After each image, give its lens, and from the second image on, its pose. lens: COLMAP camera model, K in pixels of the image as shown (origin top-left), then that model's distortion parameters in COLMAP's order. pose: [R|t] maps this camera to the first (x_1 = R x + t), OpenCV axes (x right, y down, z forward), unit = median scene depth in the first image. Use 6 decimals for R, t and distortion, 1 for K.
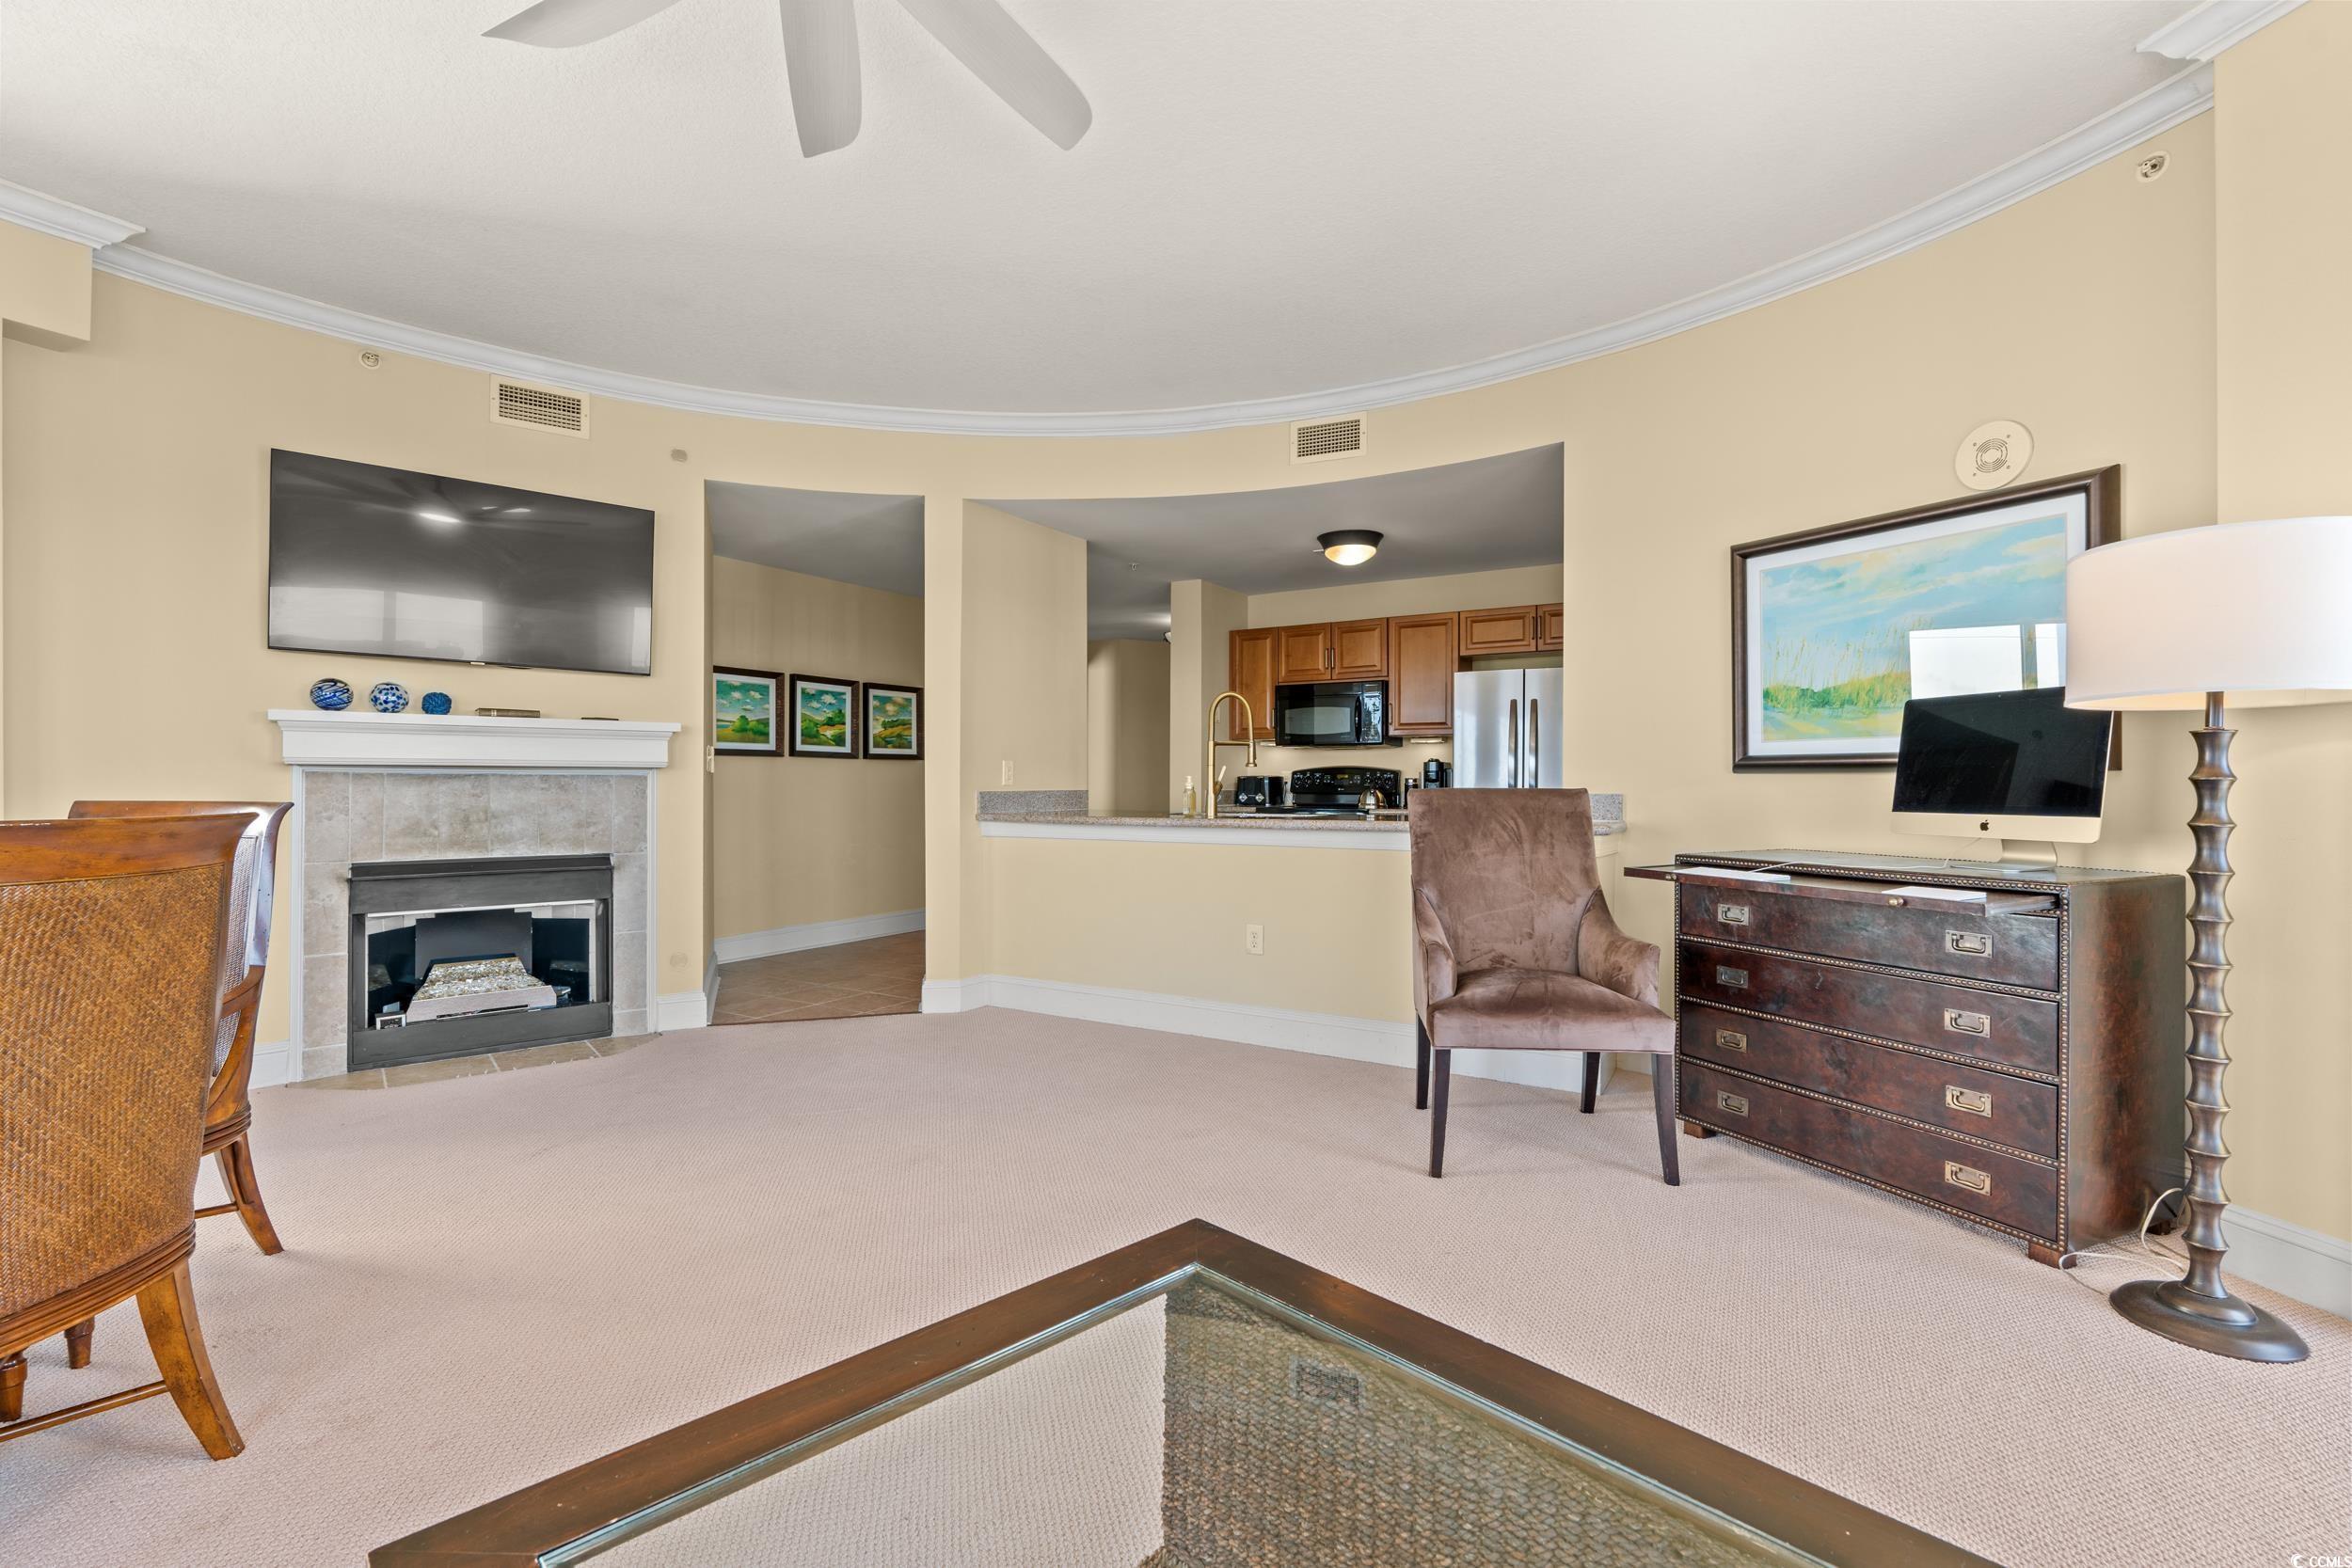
lens RADIAL K [[1055.0, 0, 1168.3], [0, 1055.0, 783.0], [0, 0, 1]] dist [-0.004423, -0.000450]
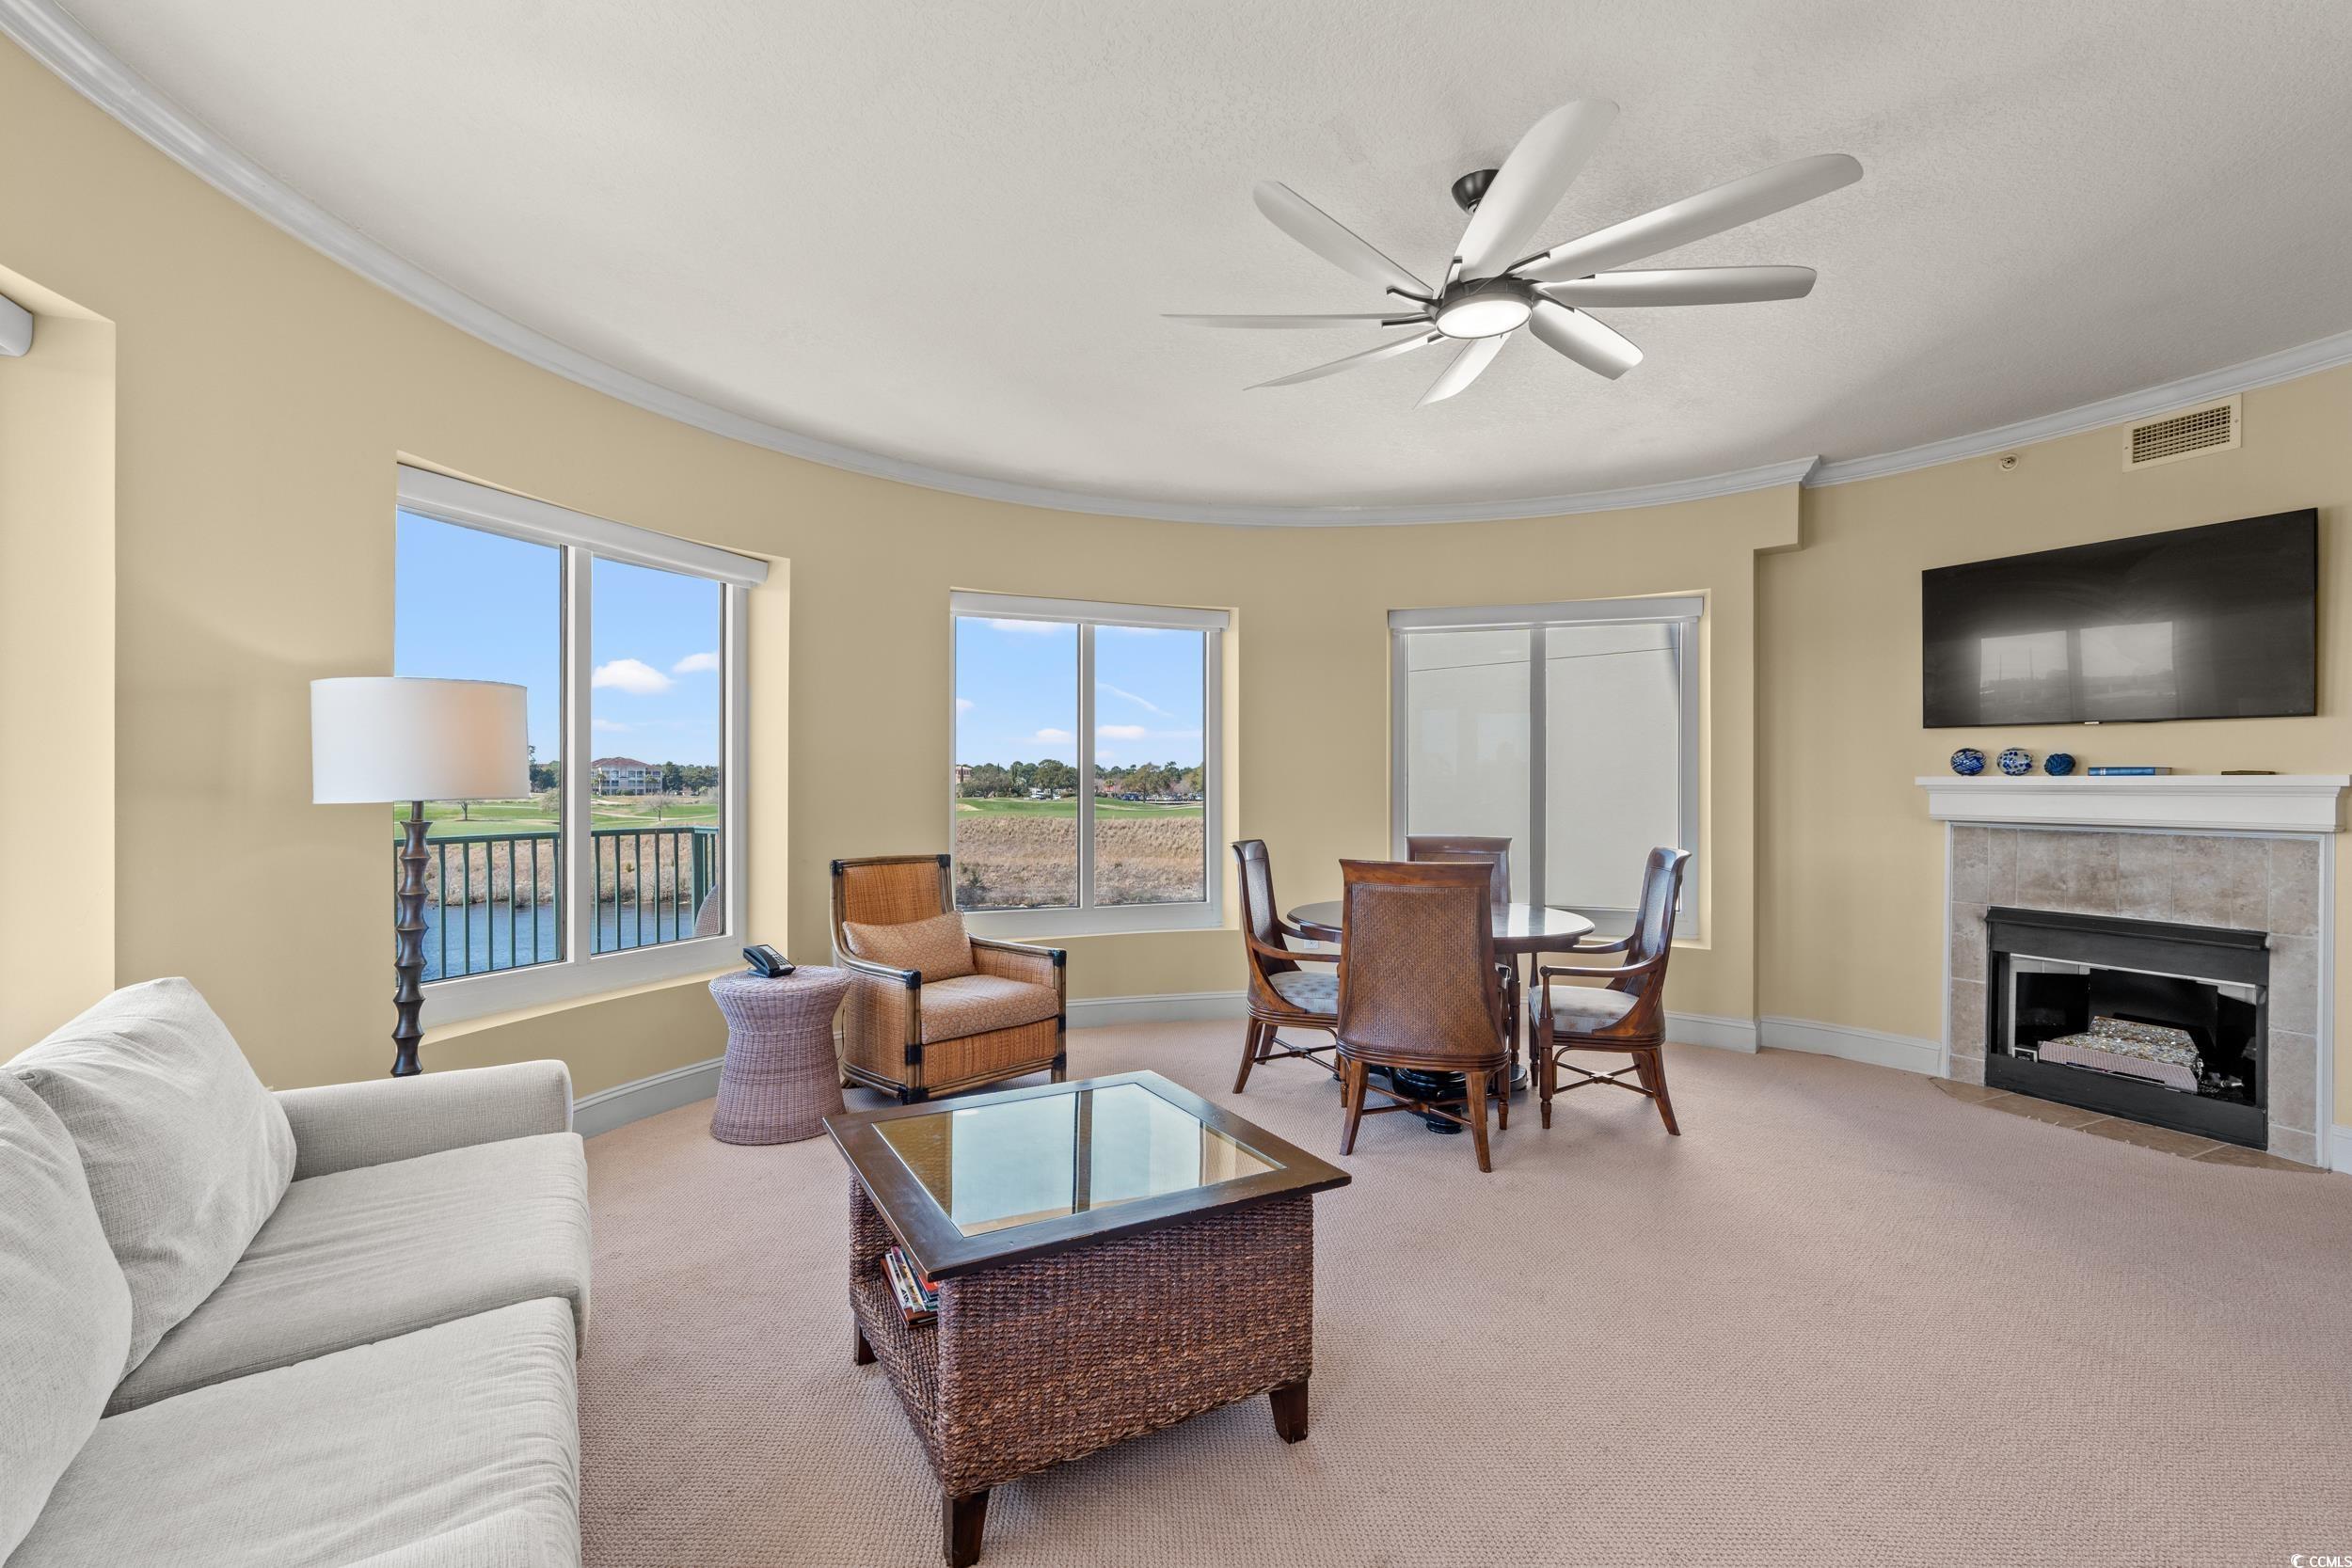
lens RADIAL K [[1035.3, 0, 1176.0], [0, 1035.3, 784.0], [0, 0, 1]] dist [0.035050, -0.000025]
pose [[-0.249271, -0.003917, -0.968426, 0.545018], [0.001591, 0.999989, -0.004454, -0.051625], [0.968432, -0.002651, -0.249262, 0.399430]]
